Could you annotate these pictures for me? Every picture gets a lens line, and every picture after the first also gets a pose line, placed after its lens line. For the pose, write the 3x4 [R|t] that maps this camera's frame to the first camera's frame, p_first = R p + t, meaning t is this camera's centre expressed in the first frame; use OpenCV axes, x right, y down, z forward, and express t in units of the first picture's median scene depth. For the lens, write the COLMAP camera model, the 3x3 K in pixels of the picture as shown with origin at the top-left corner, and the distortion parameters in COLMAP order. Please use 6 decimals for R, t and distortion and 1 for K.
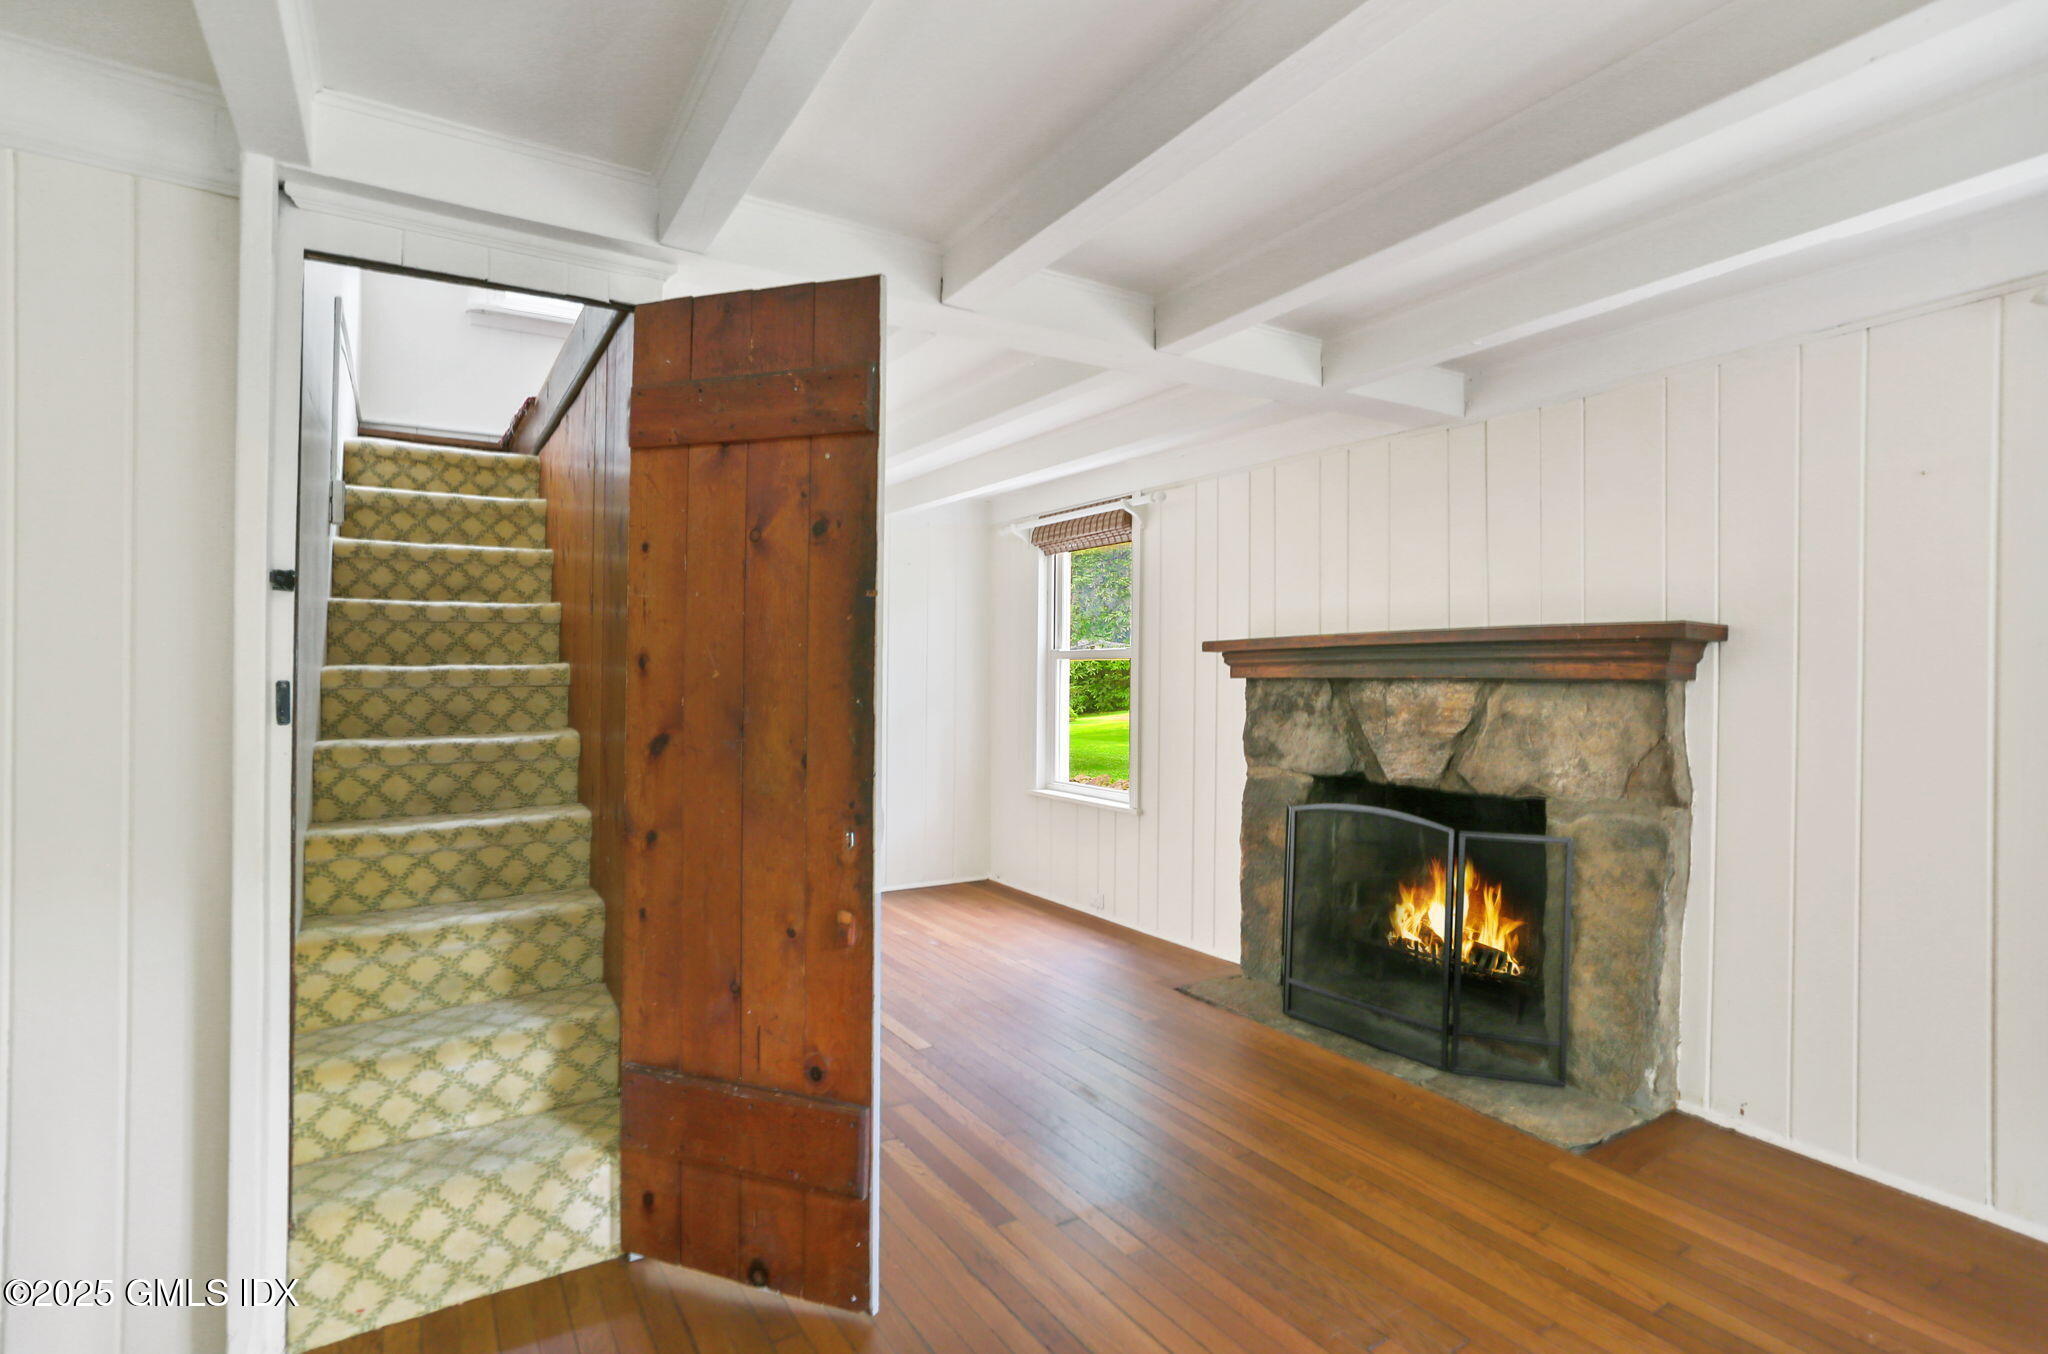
lens RADIAL K [[1020.4, 0, 1030.2], [0, 1020.4, 677.3], [0, 0, 1]] dist [-0.047957, 0.035947]
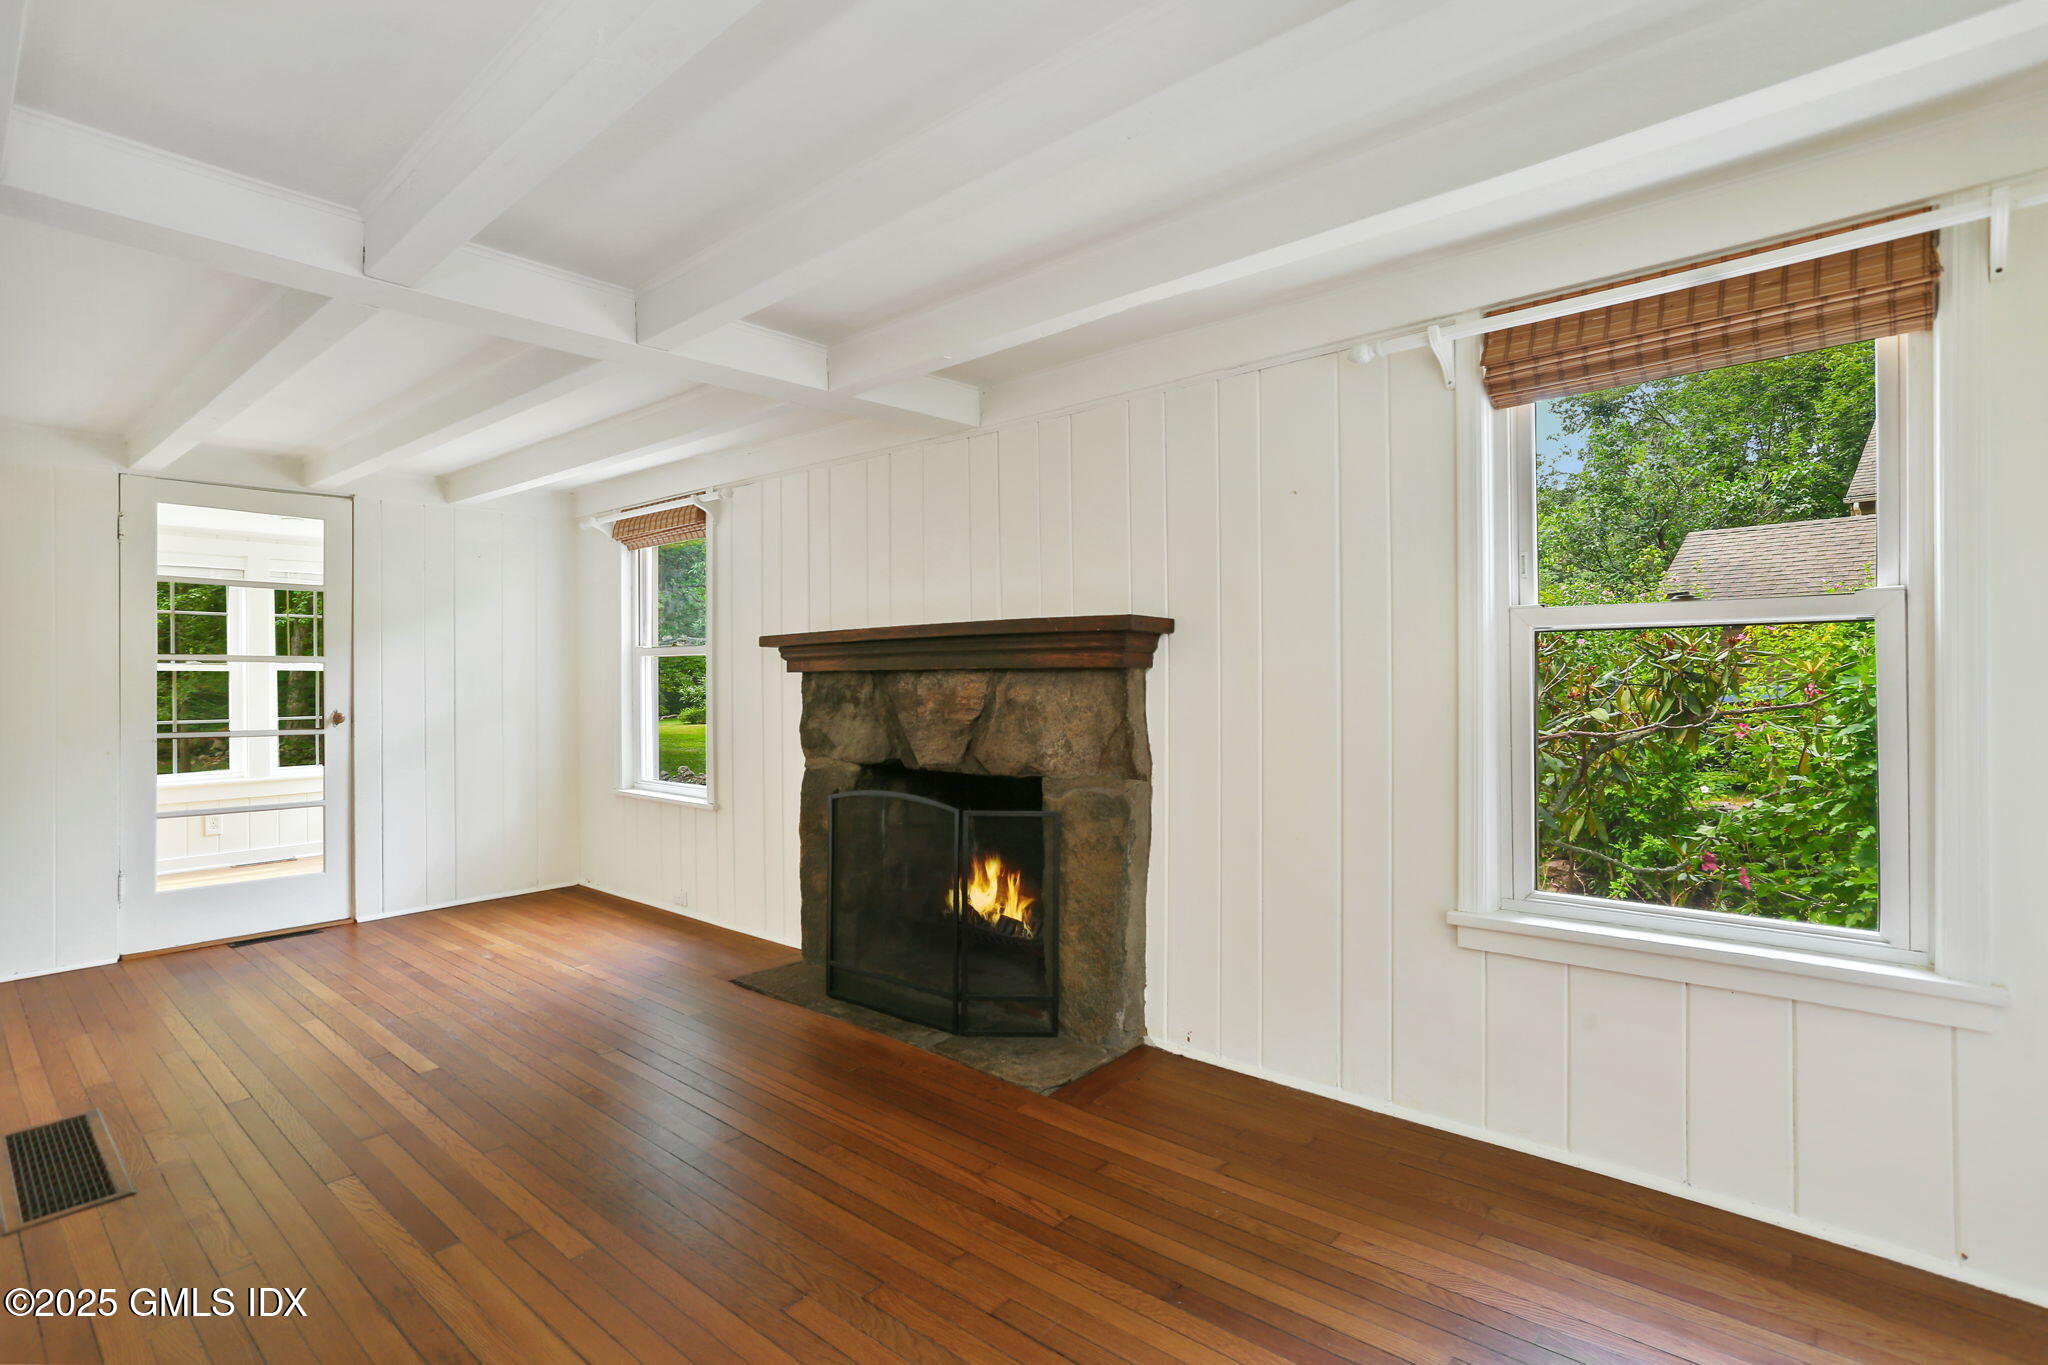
lens RADIAL K [[995.8, 0, 1019.1], [0, 995.8, 672.2], [0, 0, 1]] dist [-0.063776, 0.041433]
pose [[0.955181, -0.016125, 0.295583, 0.159484], [0.016328, 0.999865, 0.001780, 0.003539], [-0.295571, 0.003126, 0.955316, -0.026174]]
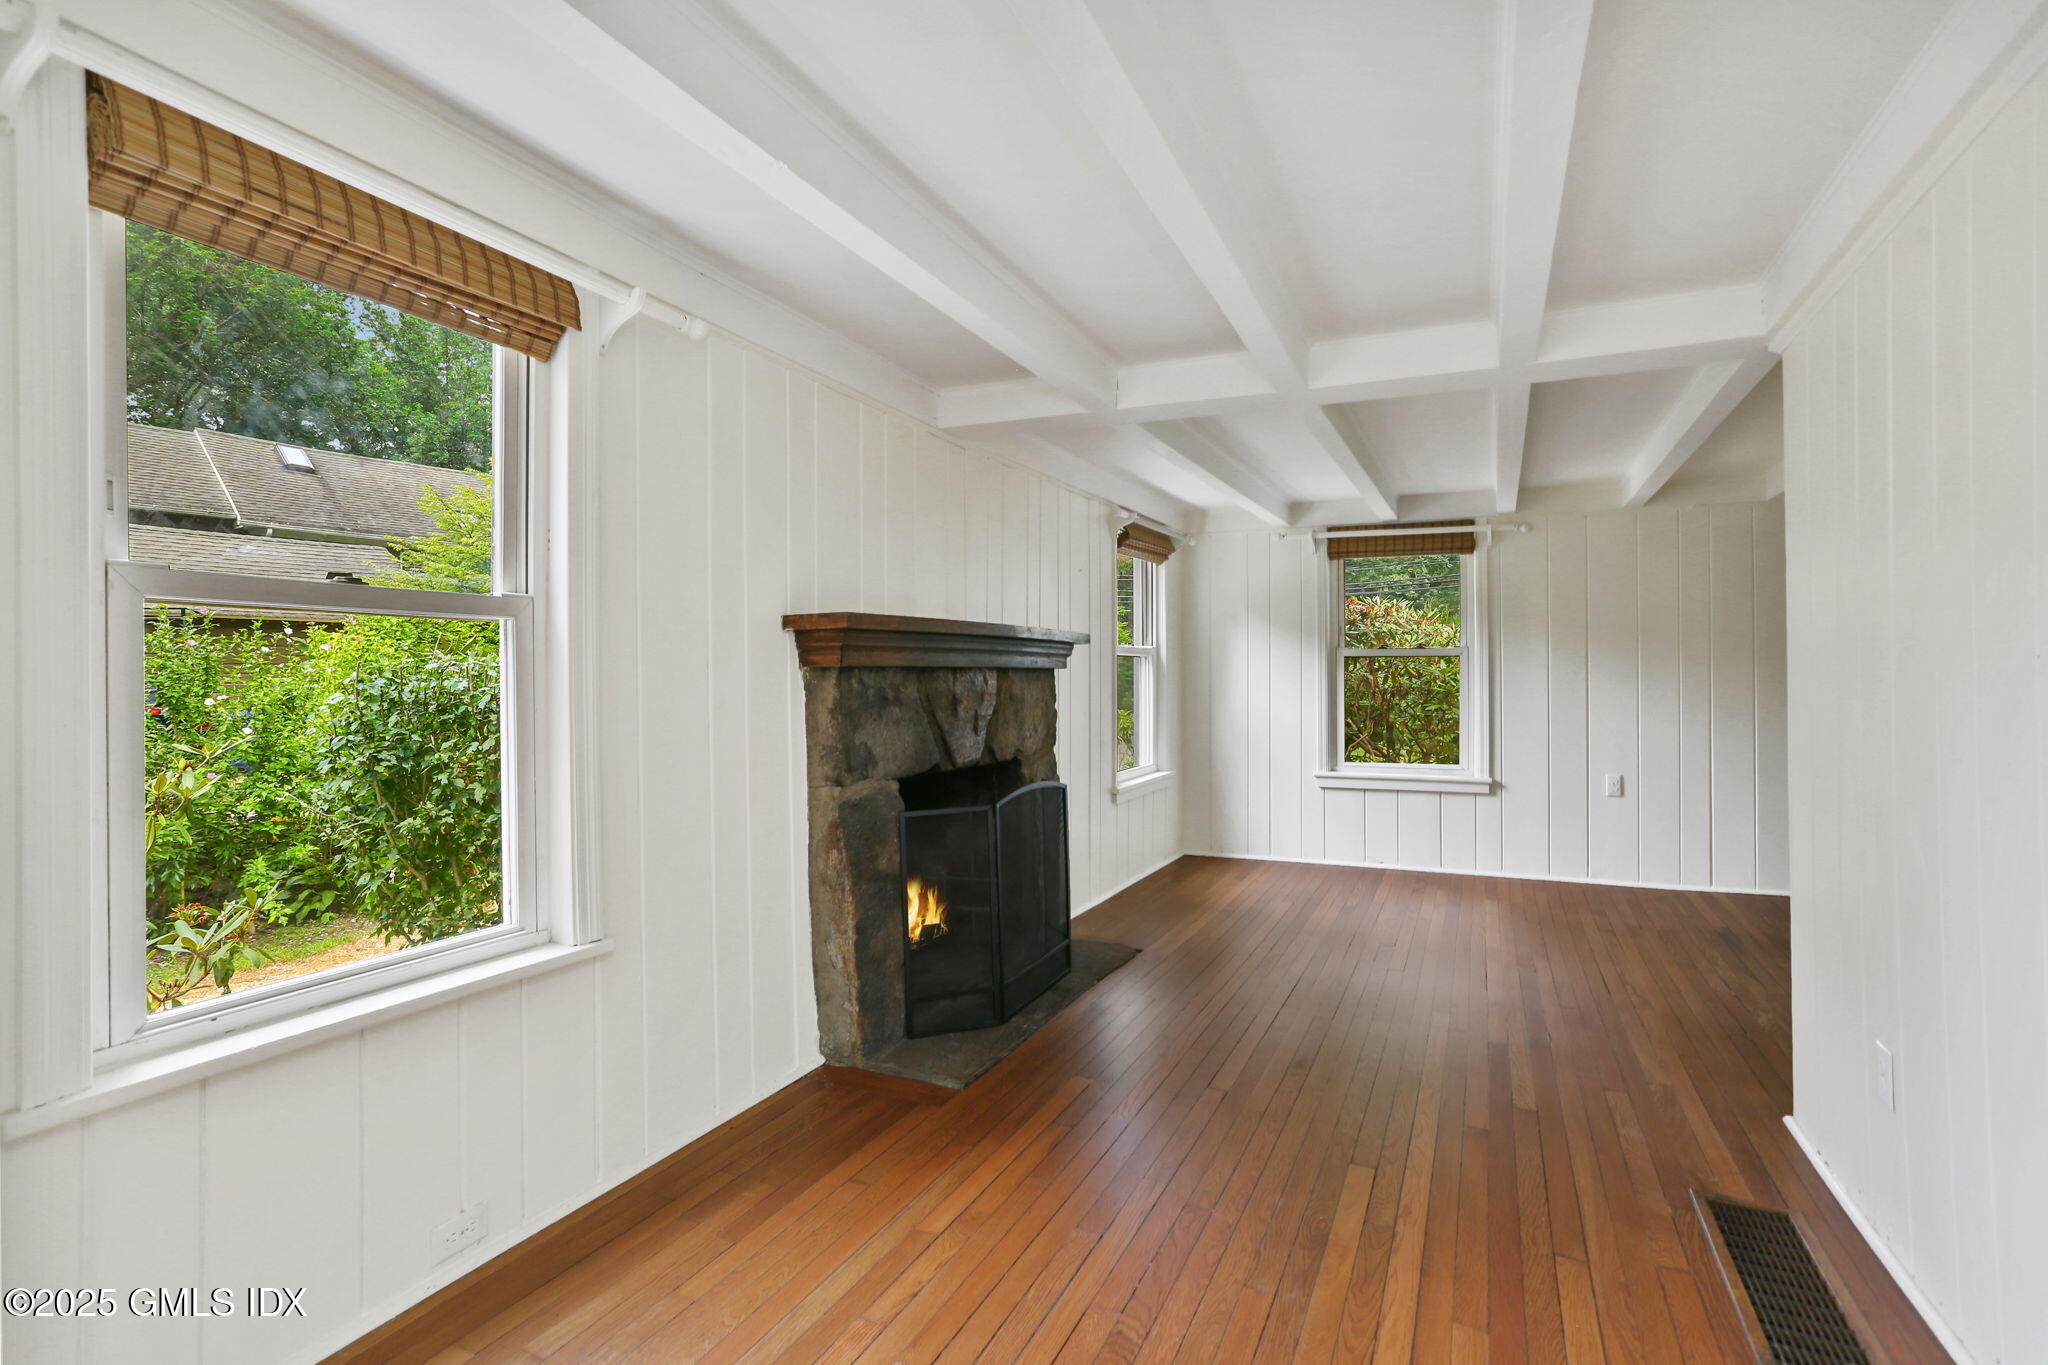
lens RADIAL K [[989.3, 0, 1012.1], [0, 989.3, 674.8], [0, 0, 1]] dist [-0.047388, 0.030347]
pose [[-0.528408, -0.014171, 0.848872, -0.579684], [-0.004621, 0.999894, 0.013815, -0.005488], [-0.848978, 0.003377, -0.528417, 1.619303]]
